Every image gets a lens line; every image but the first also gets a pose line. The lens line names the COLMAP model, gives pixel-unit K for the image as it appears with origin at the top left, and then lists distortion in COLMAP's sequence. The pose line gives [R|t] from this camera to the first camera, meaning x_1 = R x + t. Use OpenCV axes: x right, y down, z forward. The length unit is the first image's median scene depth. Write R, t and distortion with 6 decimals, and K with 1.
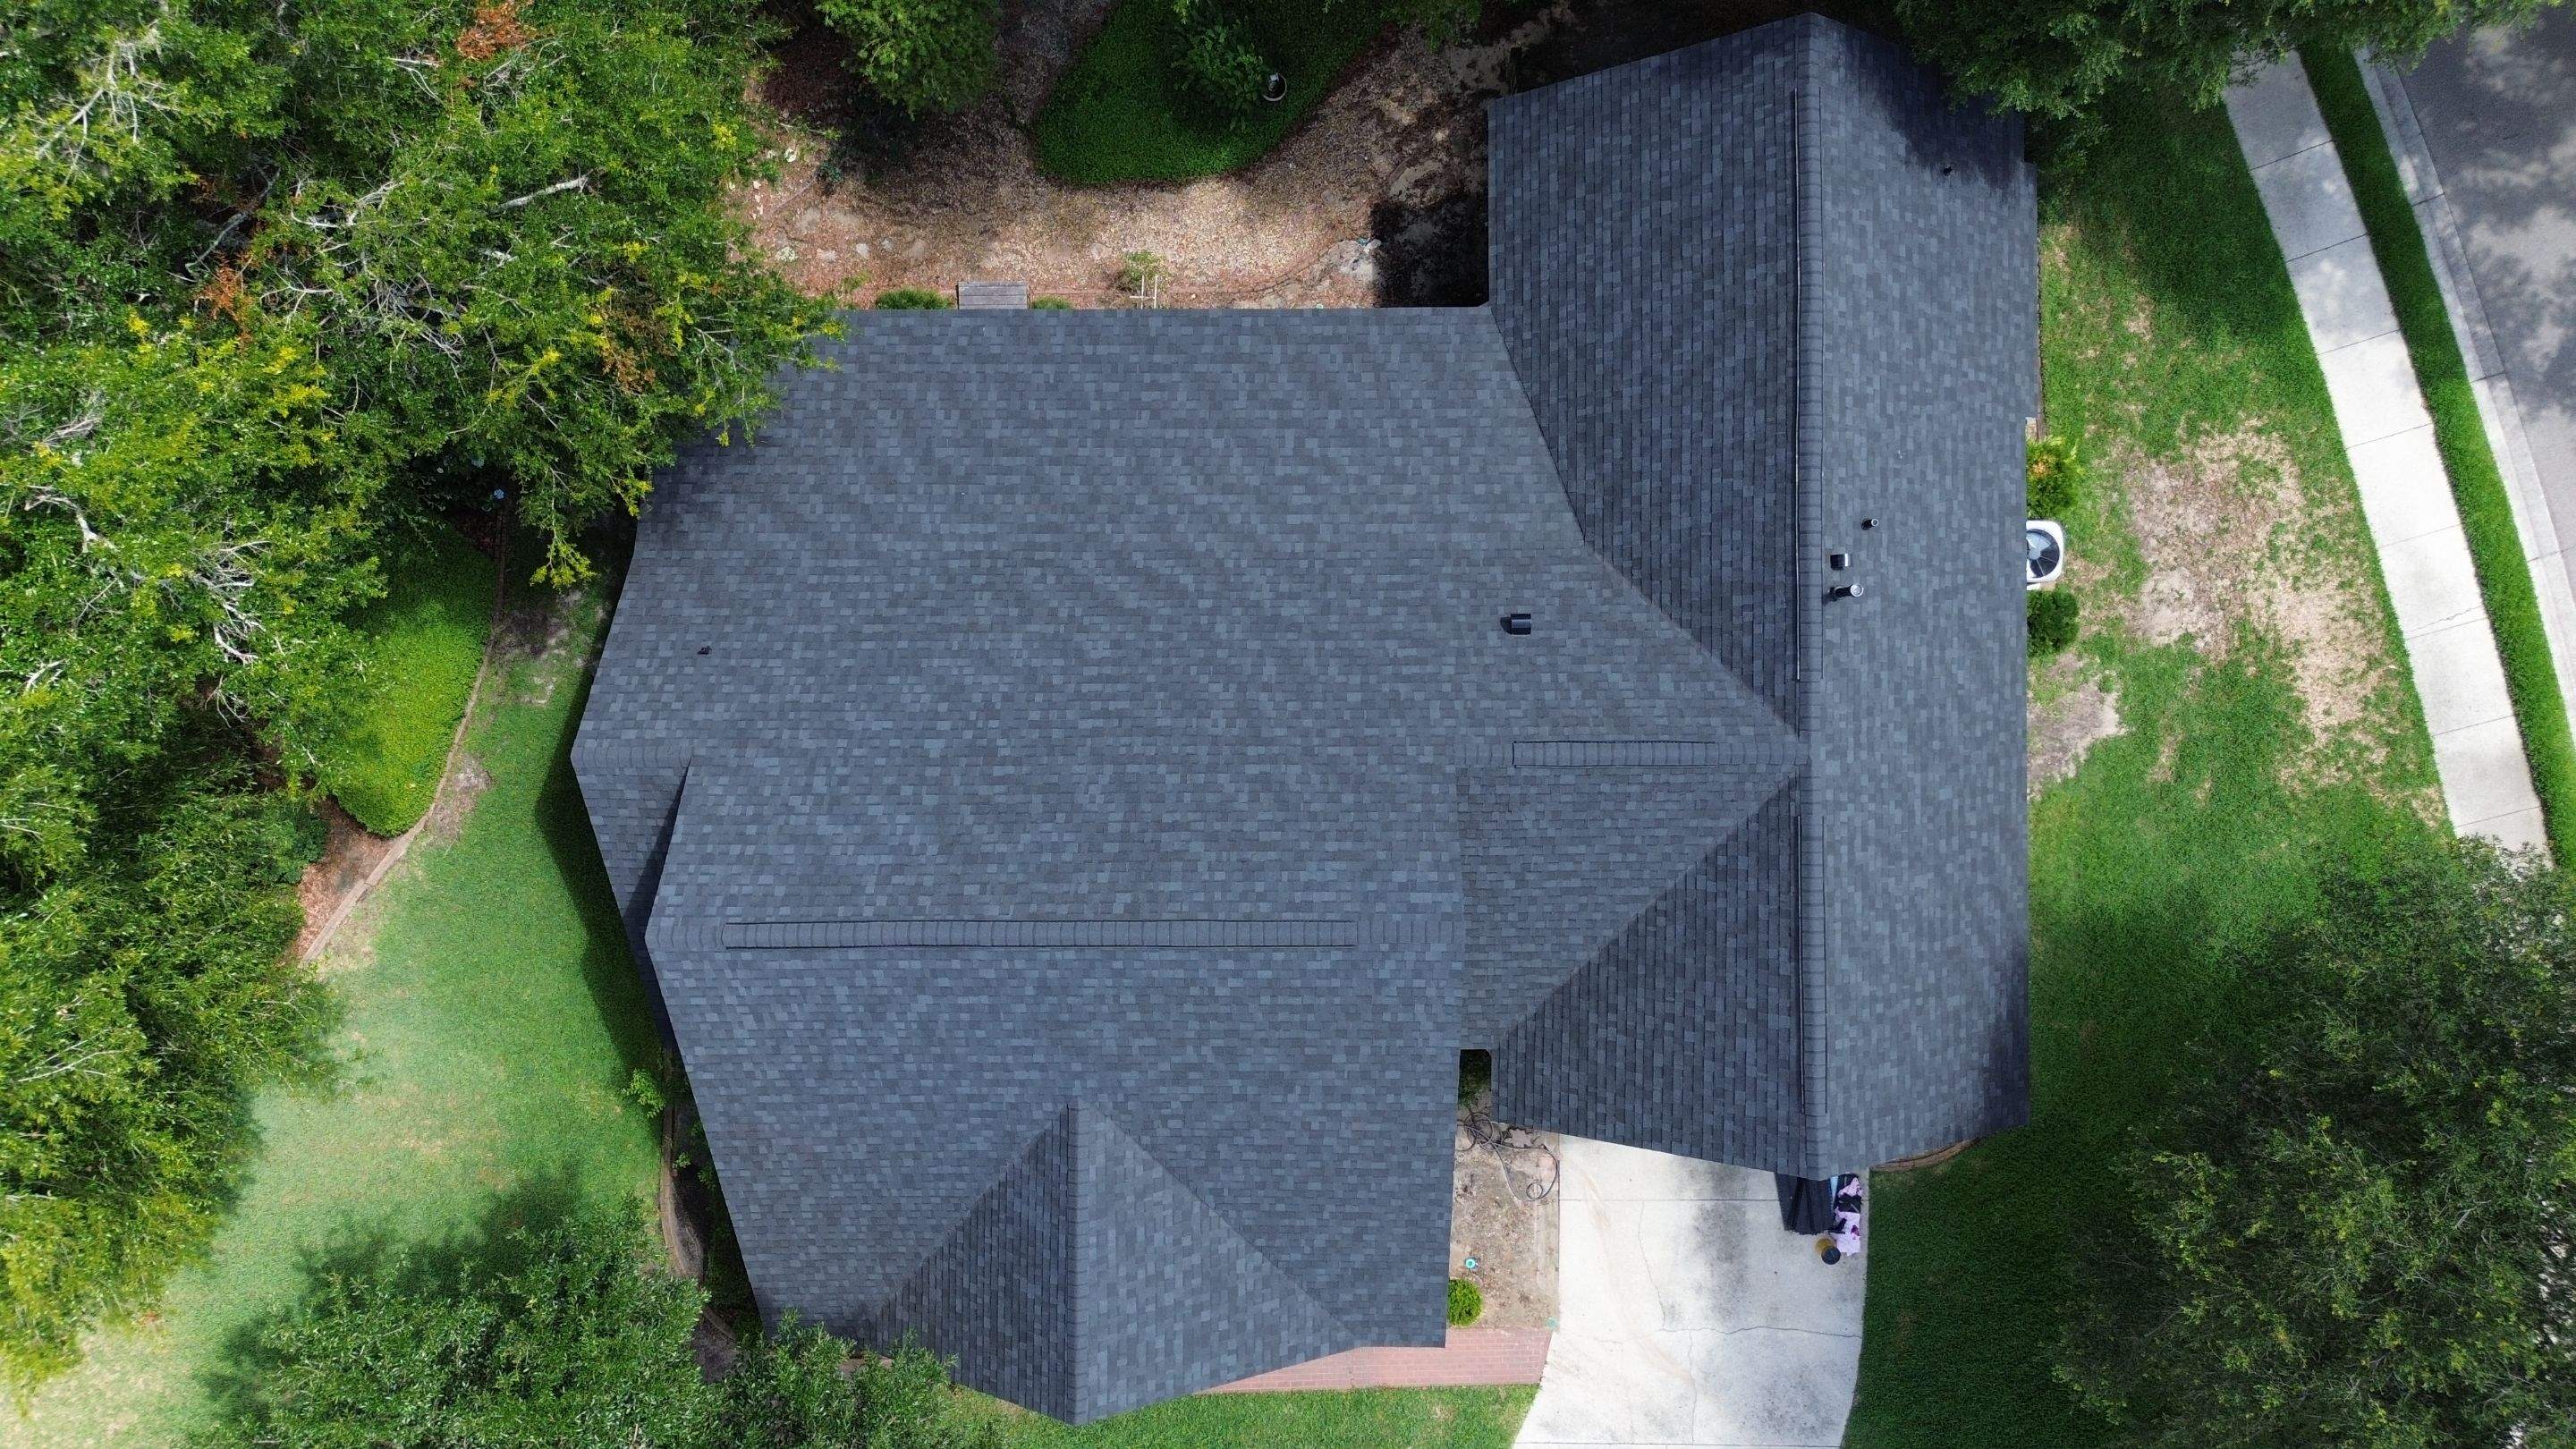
lens RADIAL K [[1826.2, 0, 1301.9], [0, 1826.2, 720.8], [0, 0, 1]] dist [0.075945, -0.078086]
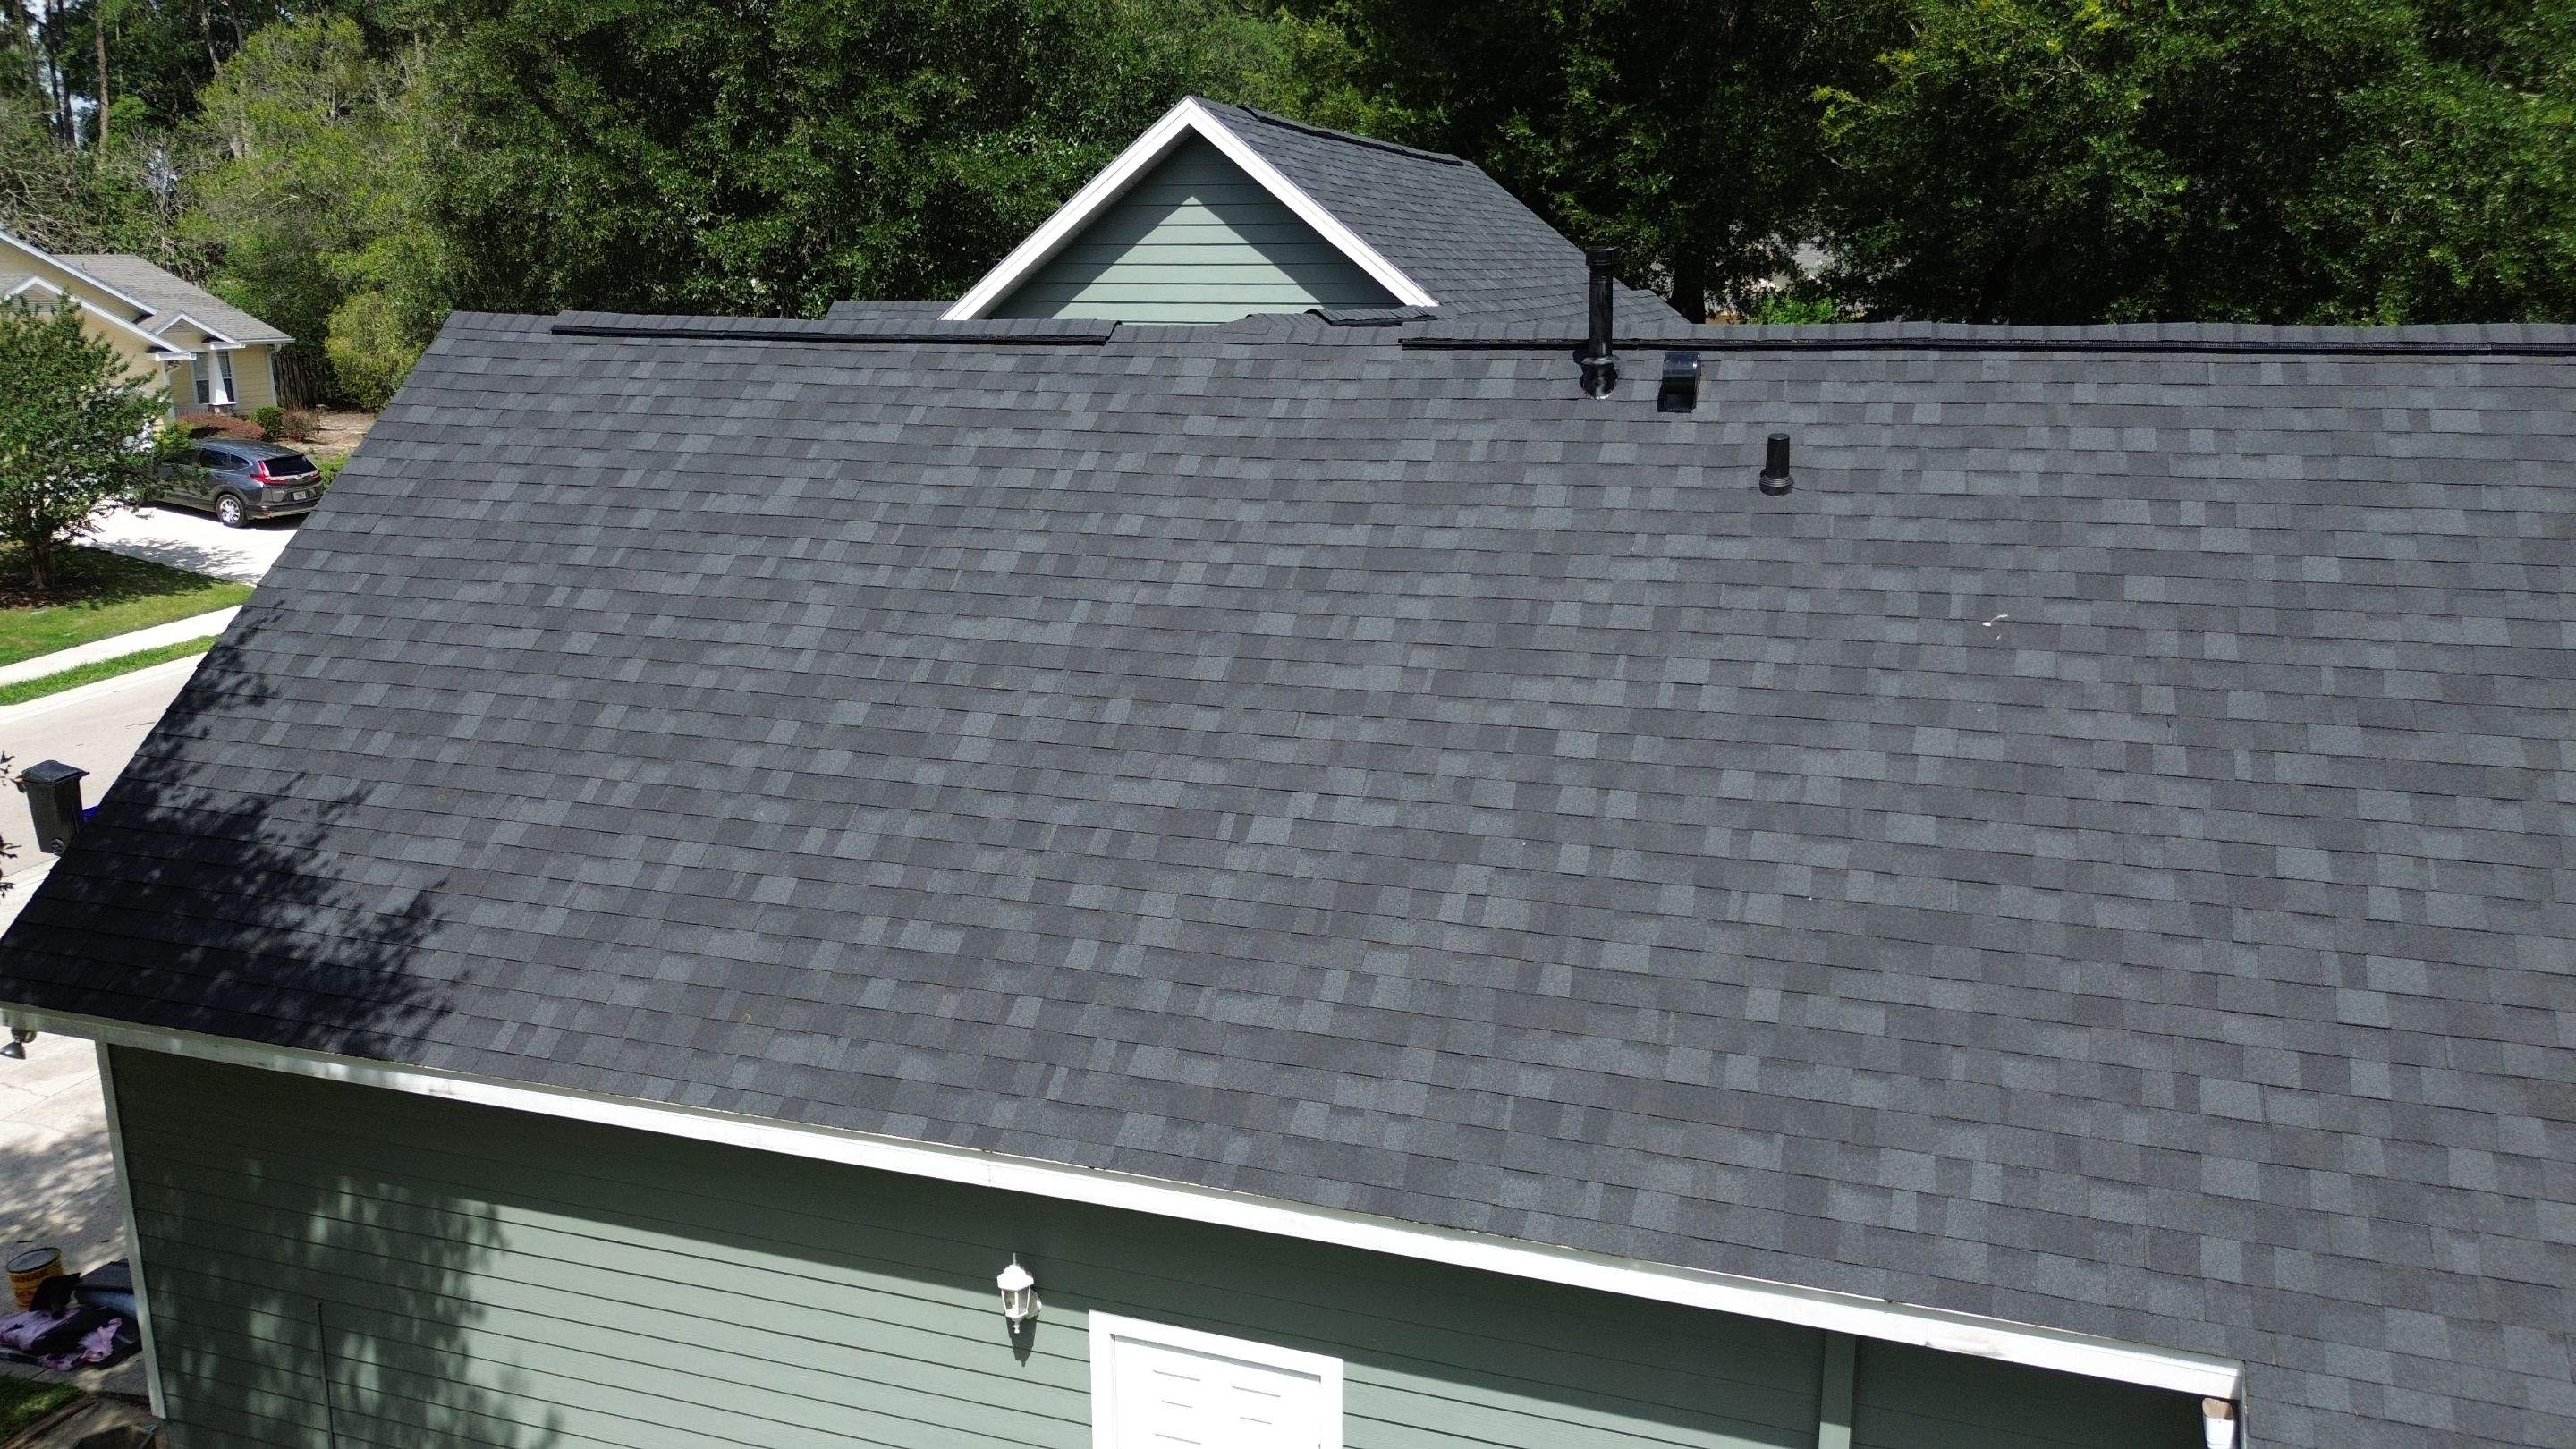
lens RADIAL K [[1826.2, 0, 1286.5], [0, 1826.2, 723.3], [0, 0, 1]] dist [0.075945, -0.078086]
pose [[-0.323626, 0.246952, -0.913390, 0.649729], [-0.945973, -0.063994, 0.317869, -0.128188], [0.020047, 0.966912, 0.254320, 0.909897]]
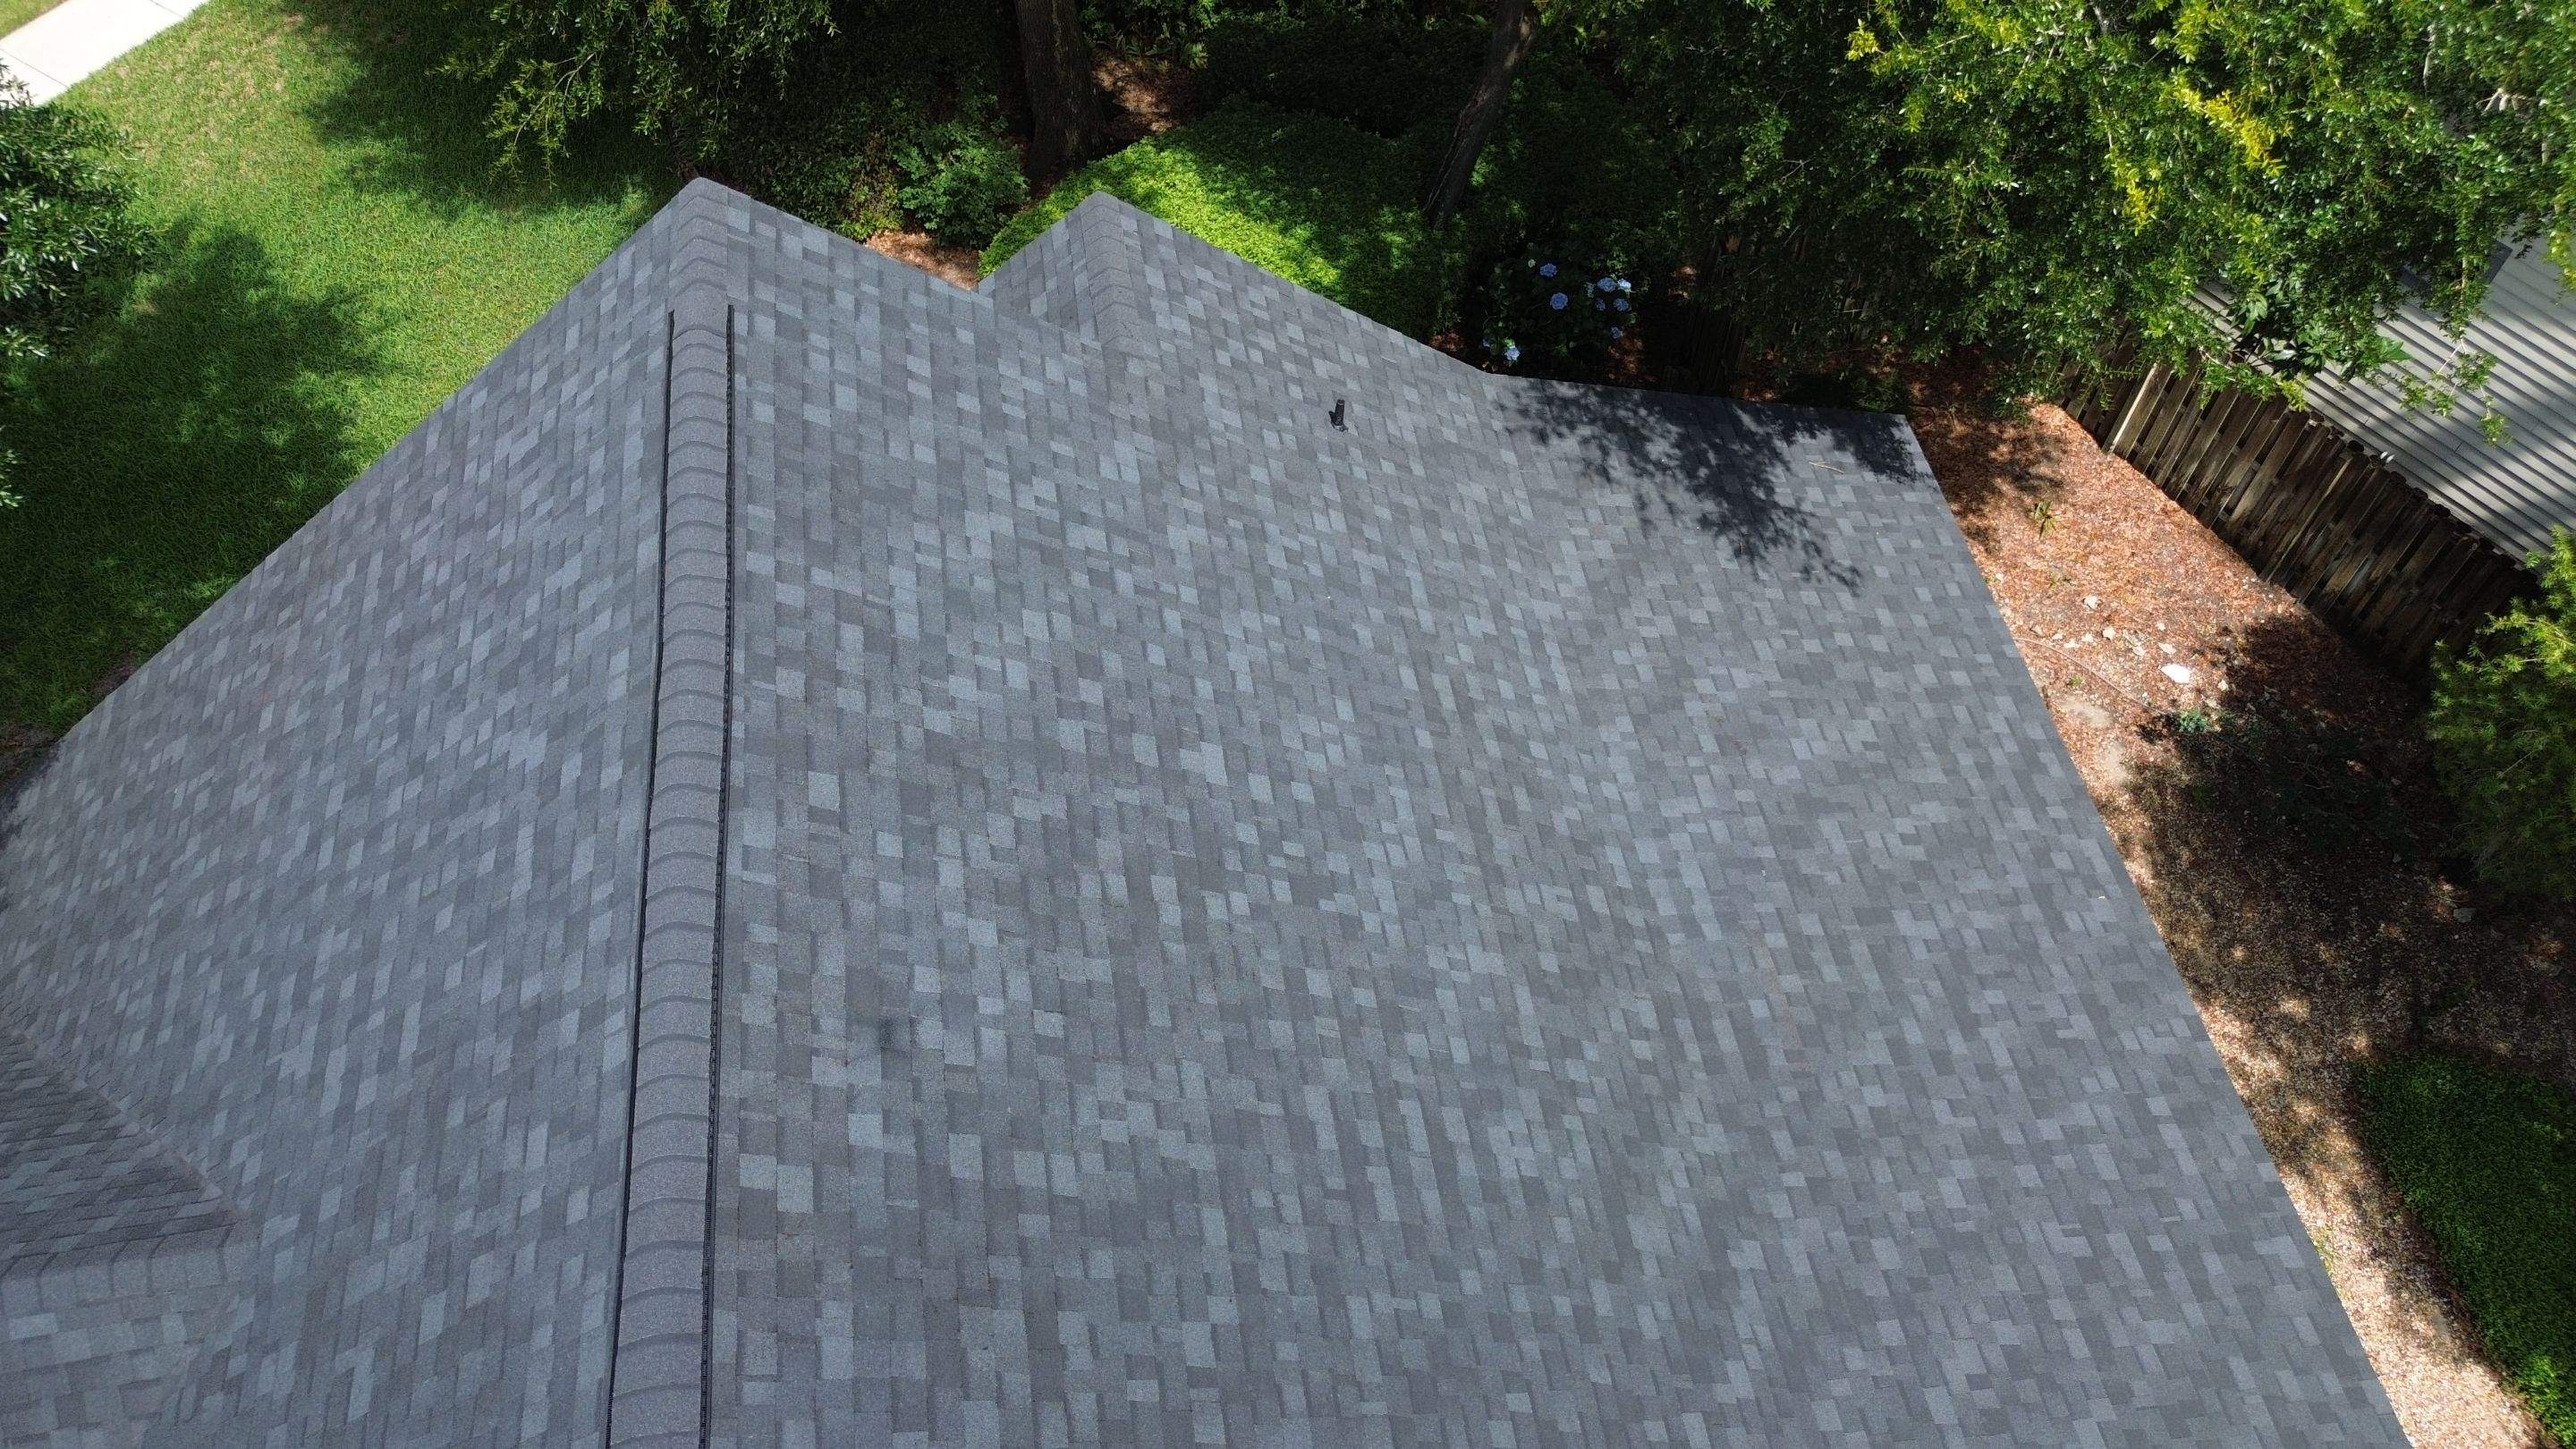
lens RADIAL K [[1826.2, 0, 1301.7], [0, 1826.2, 703.7], [0, 0, 1]] dist [0.075945, -0.078086]
pose [[0.157382, 0.812930, -0.560692, 0.022559], [-0.987408, 0.138759, -0.075975, 0.020879], [0.016038, 0.565588, 0.824532, 0.610742]]
